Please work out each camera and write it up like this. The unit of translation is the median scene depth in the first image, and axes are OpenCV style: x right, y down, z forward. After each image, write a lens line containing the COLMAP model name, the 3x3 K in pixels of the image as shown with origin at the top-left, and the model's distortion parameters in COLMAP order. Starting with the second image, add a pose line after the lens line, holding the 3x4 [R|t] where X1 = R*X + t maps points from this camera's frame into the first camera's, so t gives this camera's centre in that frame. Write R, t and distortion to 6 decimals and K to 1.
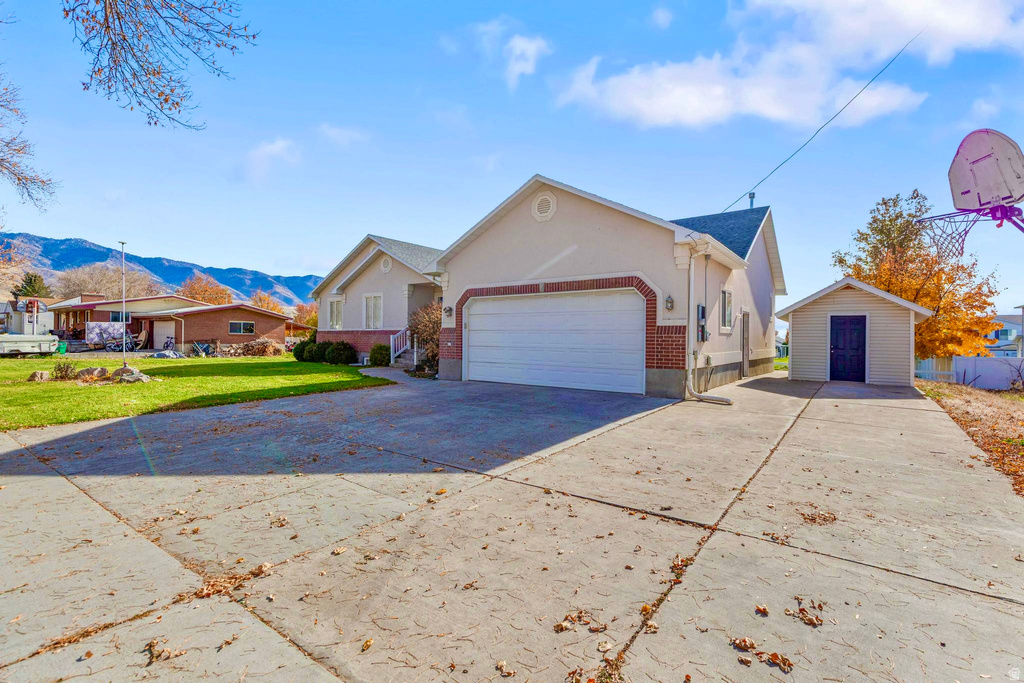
lens RADIAL K [[455.1, 0, 512.0], [0, 455.1, 341.5], [0, 0, 1]] dist [-0.001889, 0.000293]
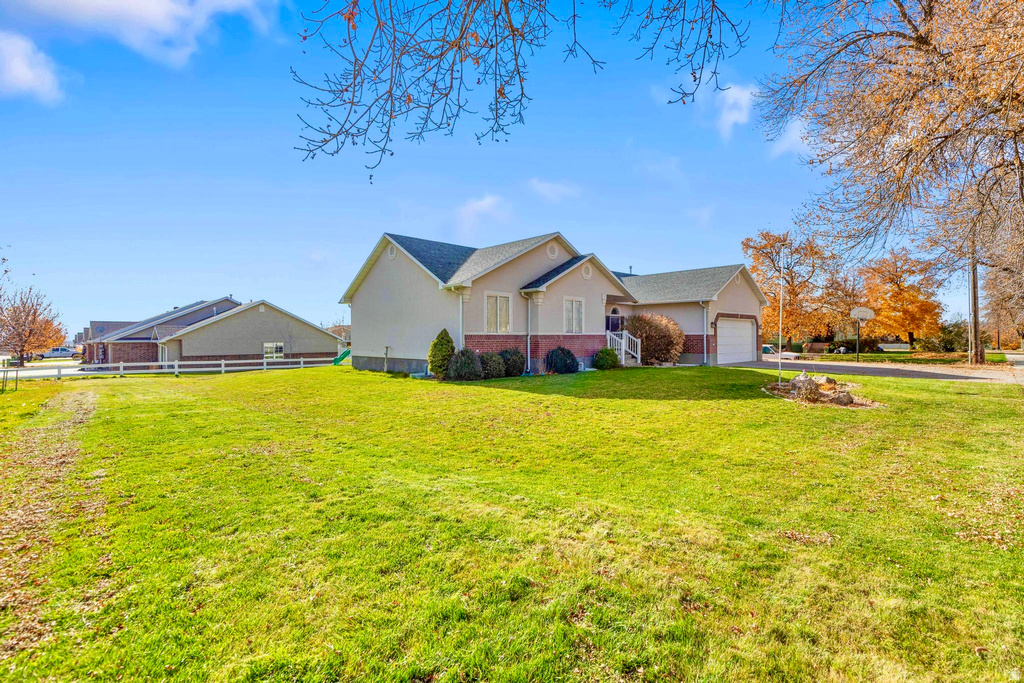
lens RADIAL K [[455.1, 0, 512.0], [0, 455.1, 341.5], [0, 0, 1]] dist [-0.001889, 0.000293]
pose [[0.183105, -0.016190, 0.982960, -1.985944], [0.015579, 0.999787, 0.013565, -0.040473], [-0.982970, 0.012830, 0.183318, 1.481285]]
